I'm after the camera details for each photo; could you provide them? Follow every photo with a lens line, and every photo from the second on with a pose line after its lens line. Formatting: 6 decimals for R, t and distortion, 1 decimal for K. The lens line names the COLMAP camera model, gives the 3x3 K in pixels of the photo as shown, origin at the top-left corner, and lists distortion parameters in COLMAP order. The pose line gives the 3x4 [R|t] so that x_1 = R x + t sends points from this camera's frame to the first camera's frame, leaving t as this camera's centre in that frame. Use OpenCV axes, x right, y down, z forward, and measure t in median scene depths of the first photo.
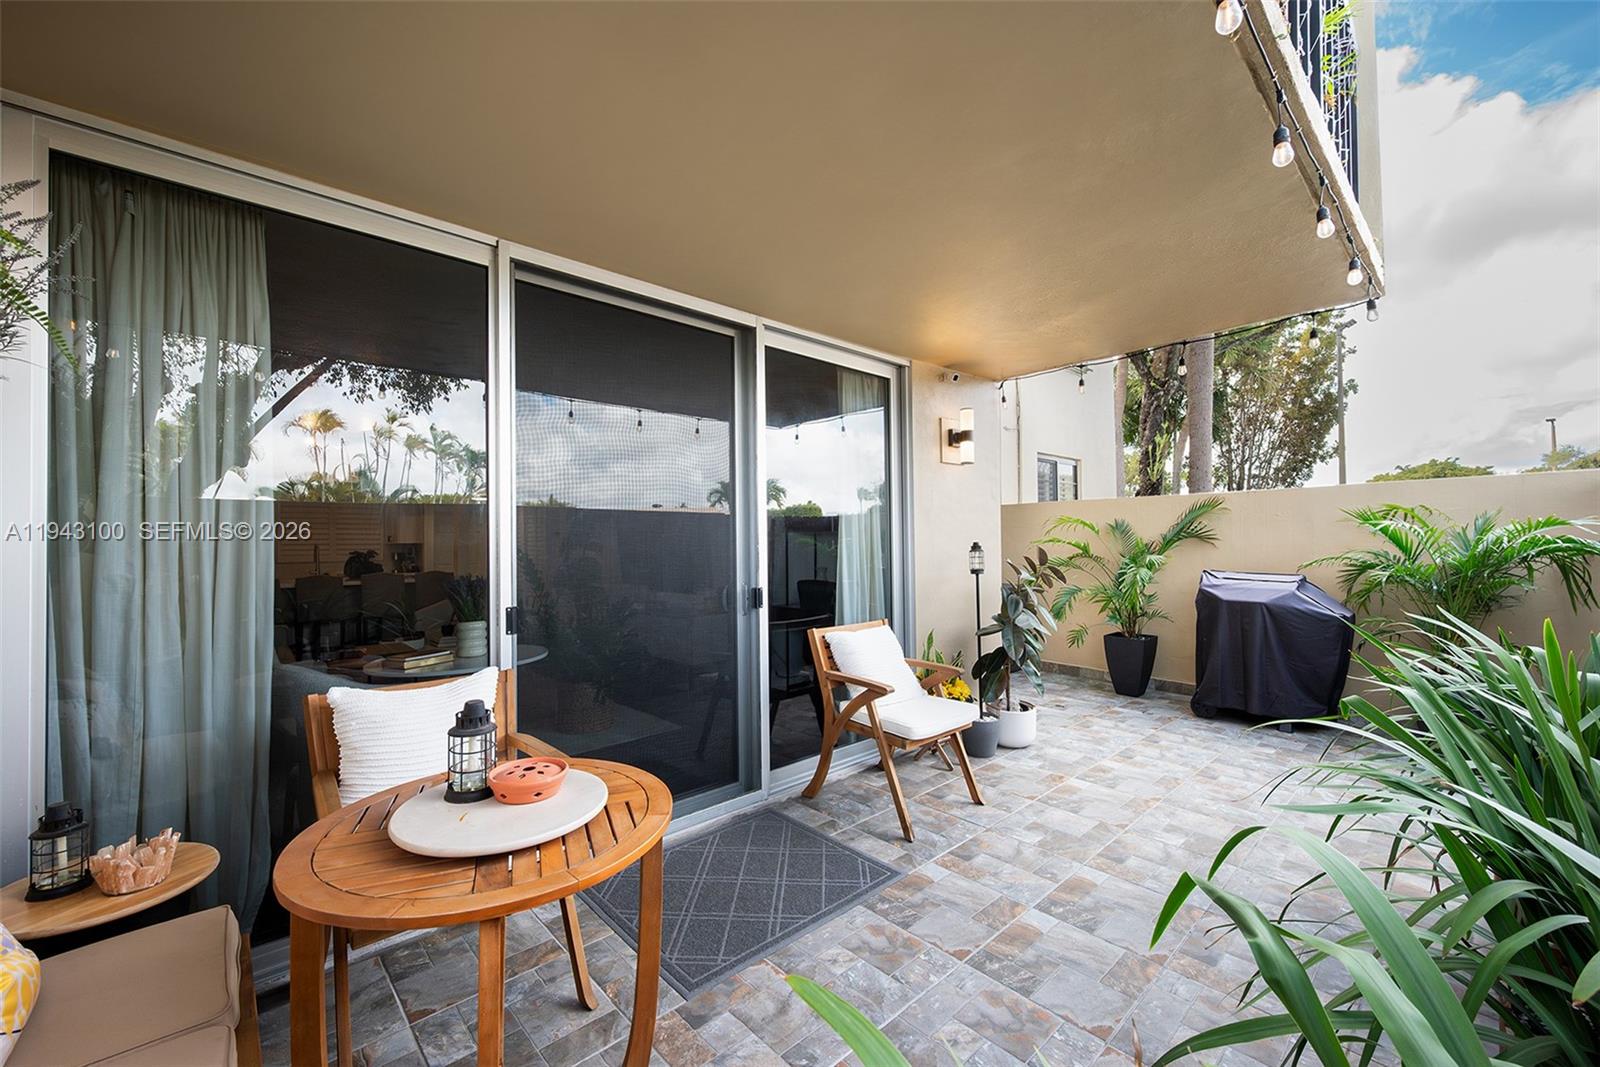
lens RADIAL K [[640.5, 0, 799.7], [0, 640.5, 542.9], [0, 0, 1]] dist [0.000832, -0.000073]
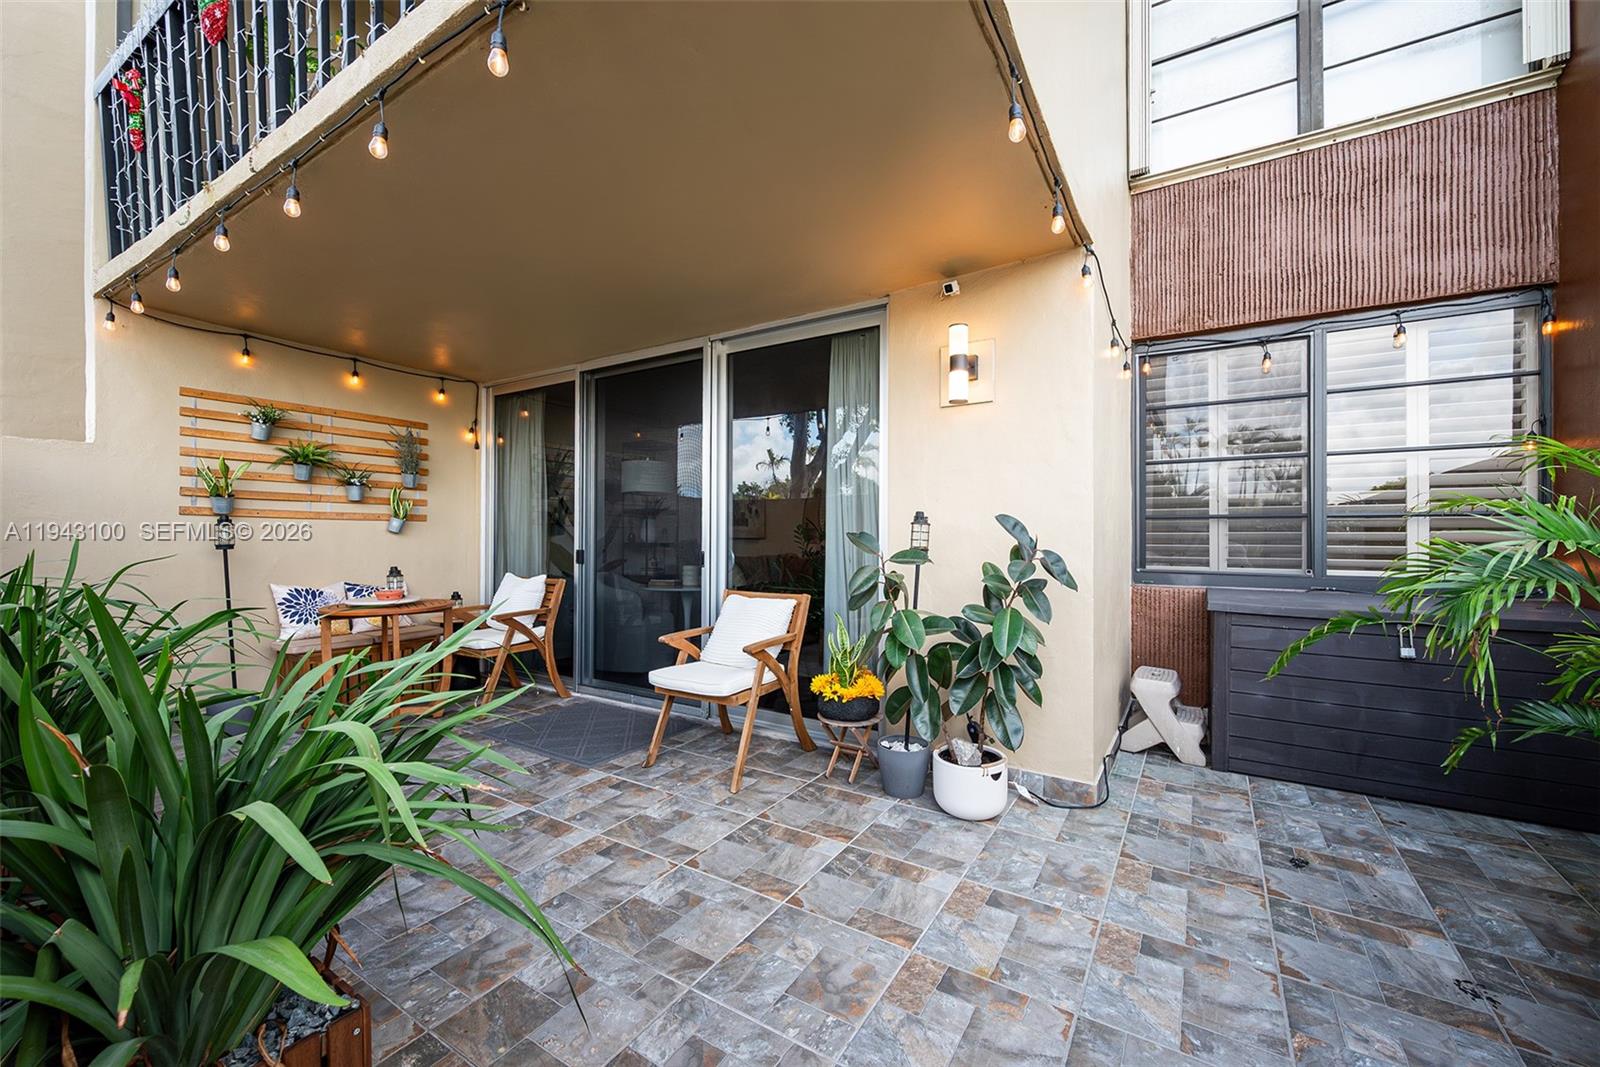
lens RADIAL K [[623.9, 0, 800.0], [0, 623.9, 533.5], [0, 0, 1]] dist [-0.000873, -0.000094]
pose [[0.263056, 0.013799, -0.964682, 1.196861], [0.003380, 0.999878, 0.015225, 0.016086], [0.964775, -0.007266, 0.262977, 0.863426]]
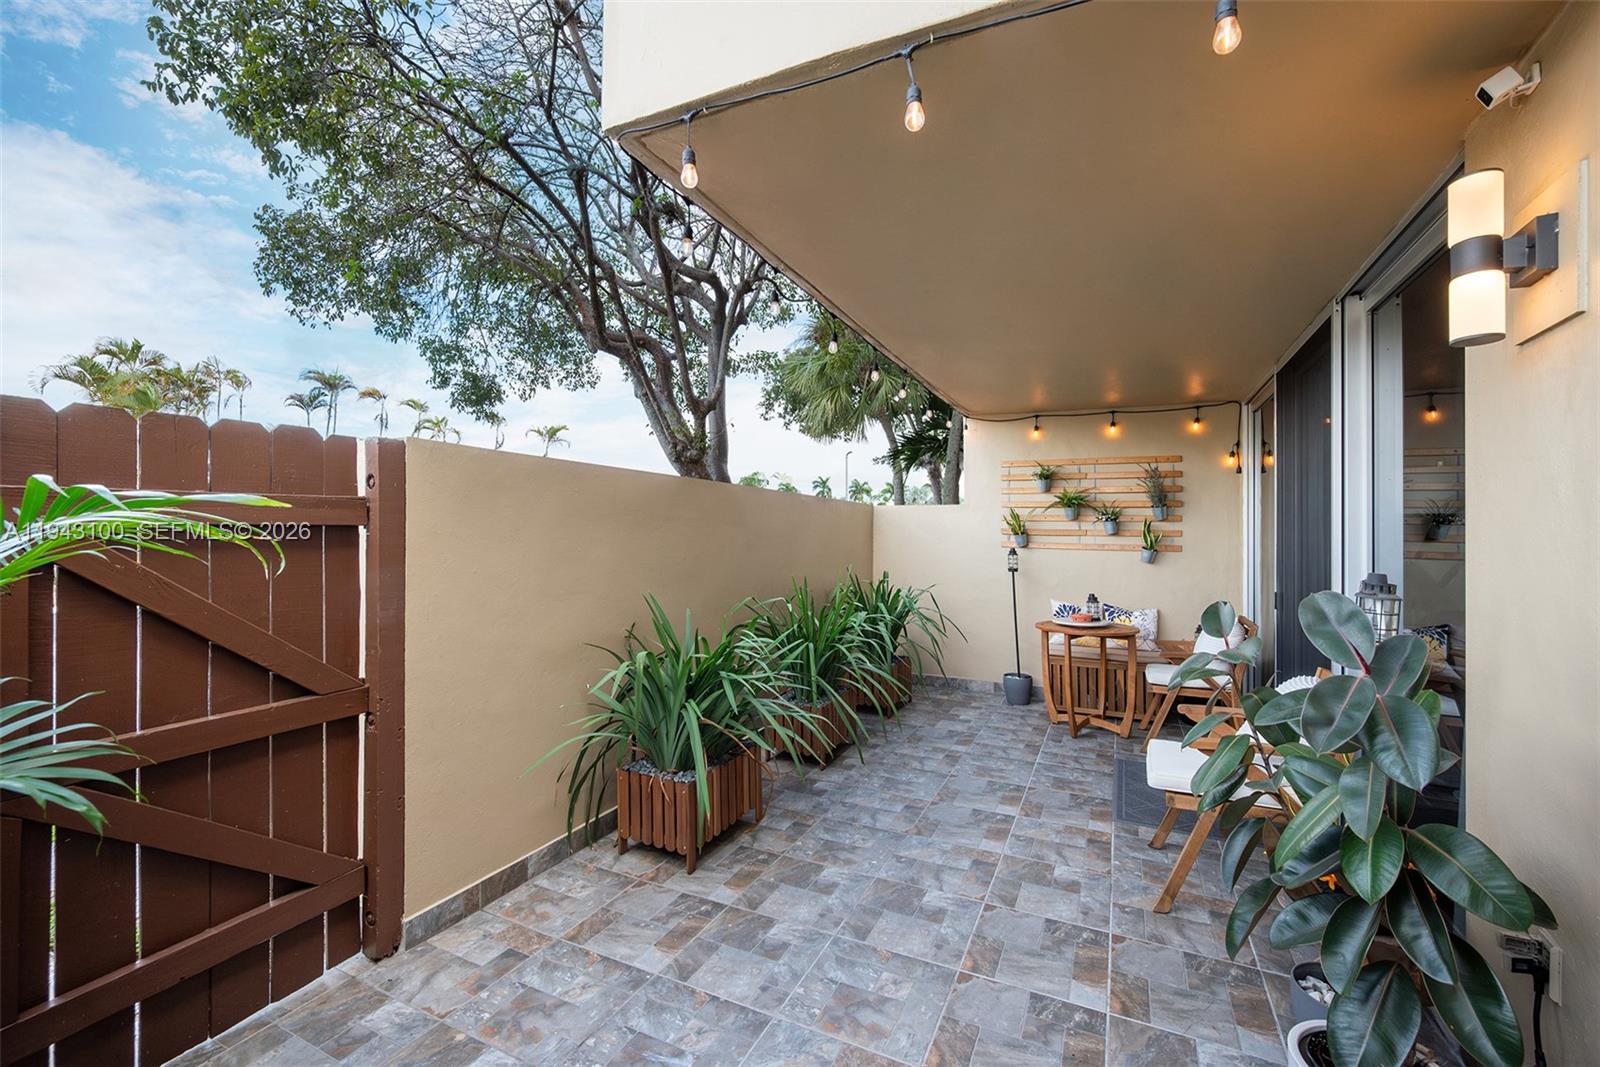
lens RADIAL K [[668.3, 0, 800.0], [0, 668.3, 533.5], [0, 0, 1]] dist [-0.001289, -0.000131]
pose [[-0.933439, 0.003000, -0.358724, 0.966541], [0.005855, 0.999959, -0.006872, -0.033306], [0.358688, -0.008515, -0.933418, 1.601179]]
